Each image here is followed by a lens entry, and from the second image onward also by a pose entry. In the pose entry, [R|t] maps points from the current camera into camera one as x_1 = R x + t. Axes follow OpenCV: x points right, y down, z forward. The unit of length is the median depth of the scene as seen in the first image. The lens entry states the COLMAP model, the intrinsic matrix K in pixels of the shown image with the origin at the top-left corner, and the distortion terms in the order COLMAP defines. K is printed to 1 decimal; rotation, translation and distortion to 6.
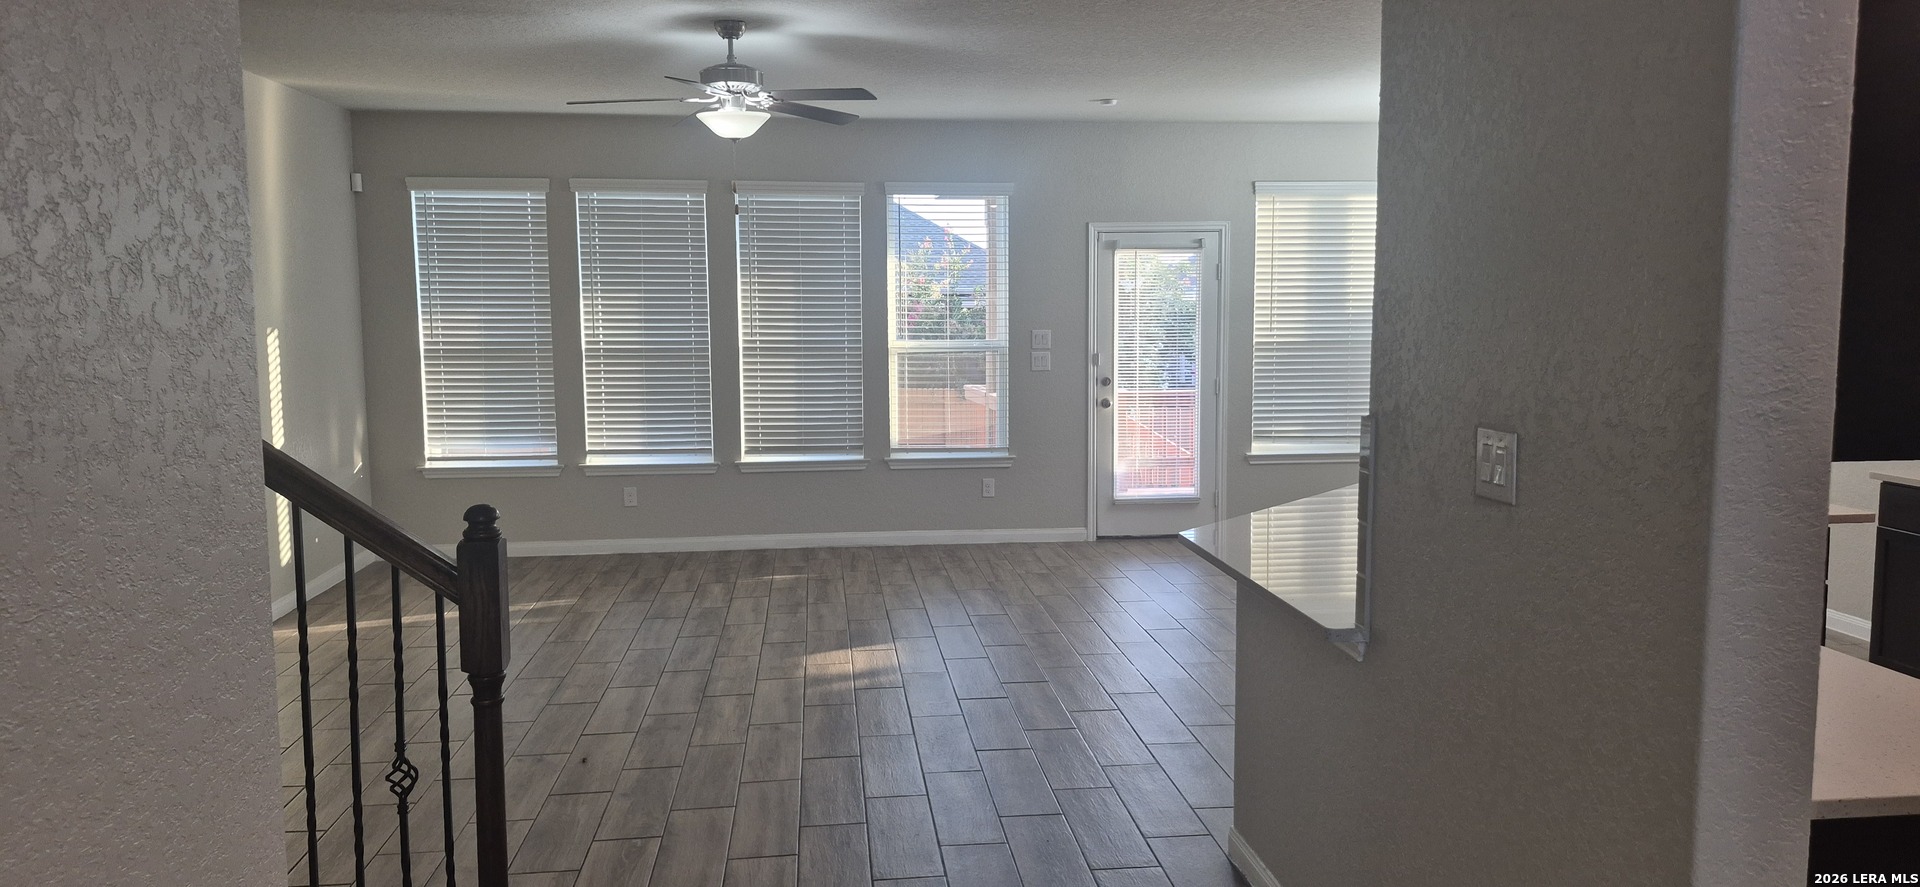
lens RADIAL K [[1341.3, 0, 980.6], [0, 1341.3, 444.7], [0, 0, 1]] dist [0.057736, -0.024740]
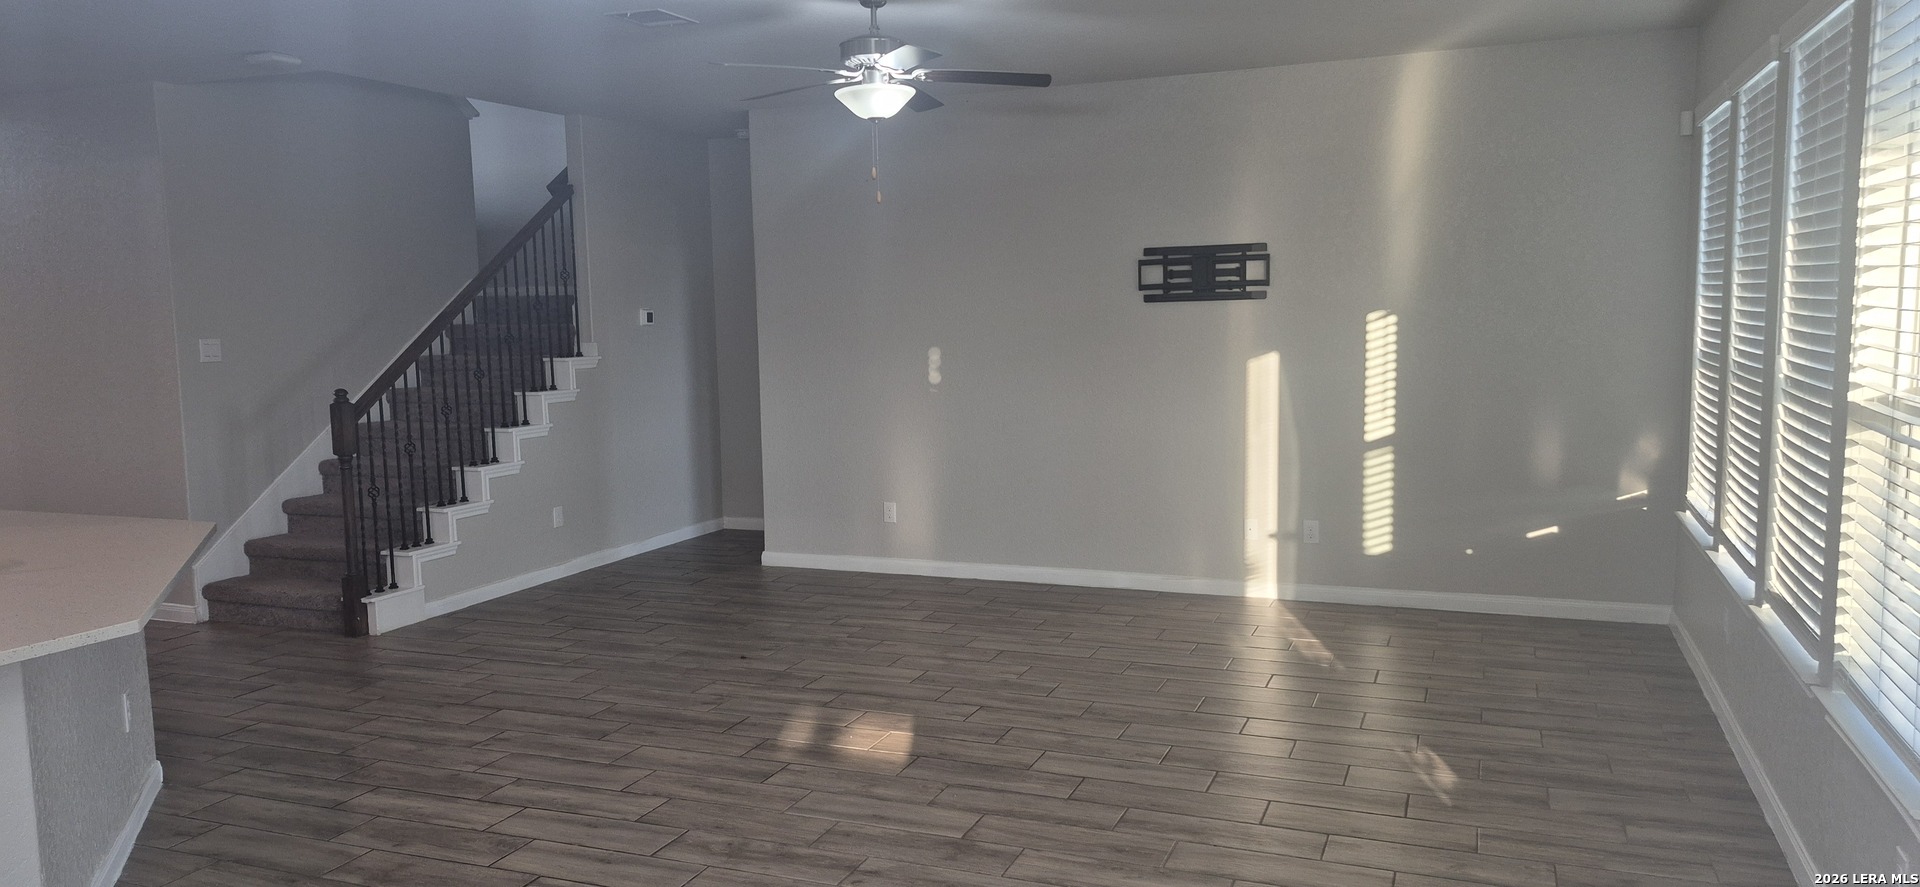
lens RADIAL K [[1341.3, 0, 964.0], [0, 1341.3, 443.5], [0, 0, 1]] dist [0.057736, -0.024740]
pose [[-0.480241, 0.113851, -0.869716, 0.385728], [-0.073548, 0.982822, 0.169269, -0.110209], [0.874048, 0.145256, -0.463618, 0.966710]]
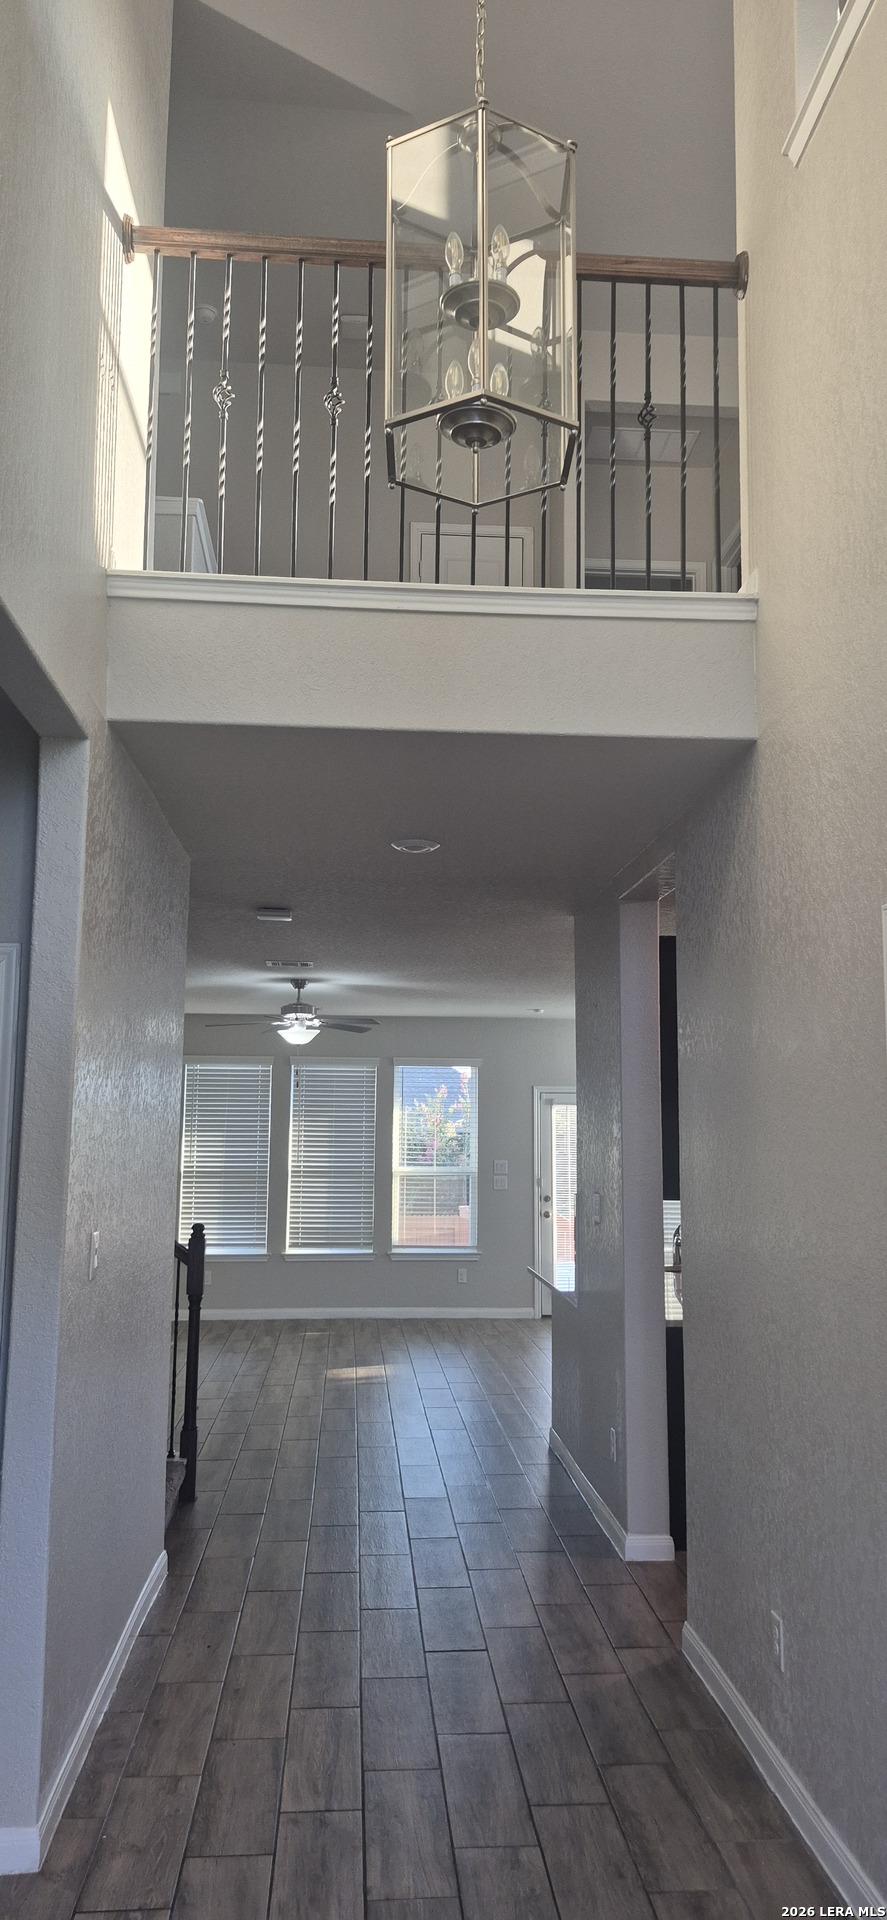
lens RADIAL K [[1341.3, 0, 450.8], [0, 1341.3, 940.7], [0, 0, 1]] dist [0.057736, -0.024740]
pose [[0.998861, 0.005096, -0.047444, 0.060417], [-0.016784, 0.968266, -0.249357, 0.045273], [0.044668, 0.249869, 0.967249, -0.444728]]
